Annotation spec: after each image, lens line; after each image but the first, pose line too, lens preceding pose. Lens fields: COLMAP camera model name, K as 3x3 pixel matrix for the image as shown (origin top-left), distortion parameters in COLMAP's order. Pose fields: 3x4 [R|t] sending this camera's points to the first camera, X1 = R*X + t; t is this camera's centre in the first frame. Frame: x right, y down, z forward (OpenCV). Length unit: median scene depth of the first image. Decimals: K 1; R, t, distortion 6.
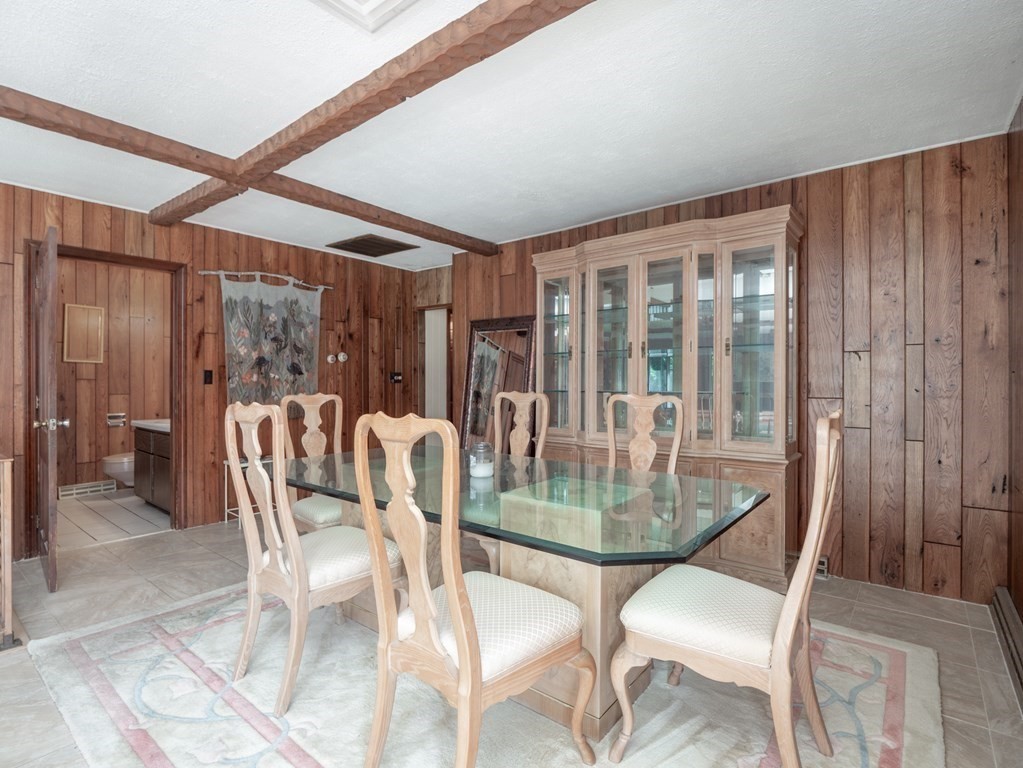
lens RADIAL K [[505.5, 0, 509.3], [0, 505.5, 378.2], [0, 0, 1]] dist [-0.010106, -0.003041]
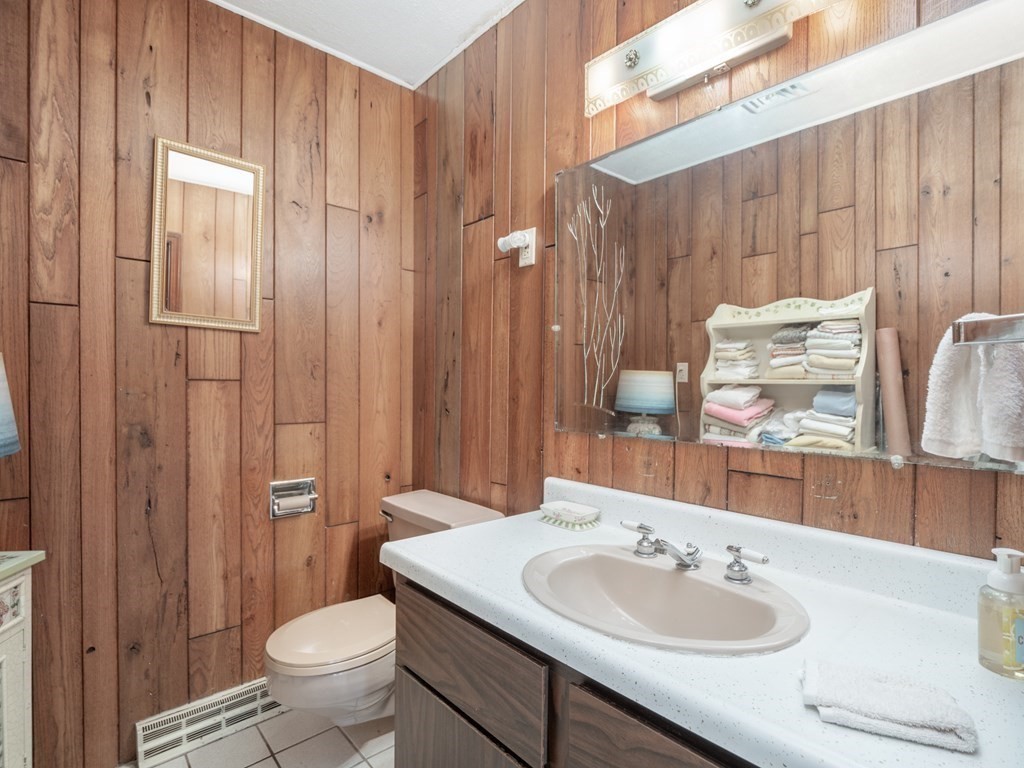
lens RADIAL K [[506.0, 0, 514.2], [0, 506.0, 387.3], [0, 0, 1]] dist [-0.010106, -0.003041]
pose [[0.984739, 0.002390, -0.174020, -0.590468], [-0.001594, 0.999988, 0.004716, 0.005255], [0.174029, -0.004367, 0.984731, 0.704476]]
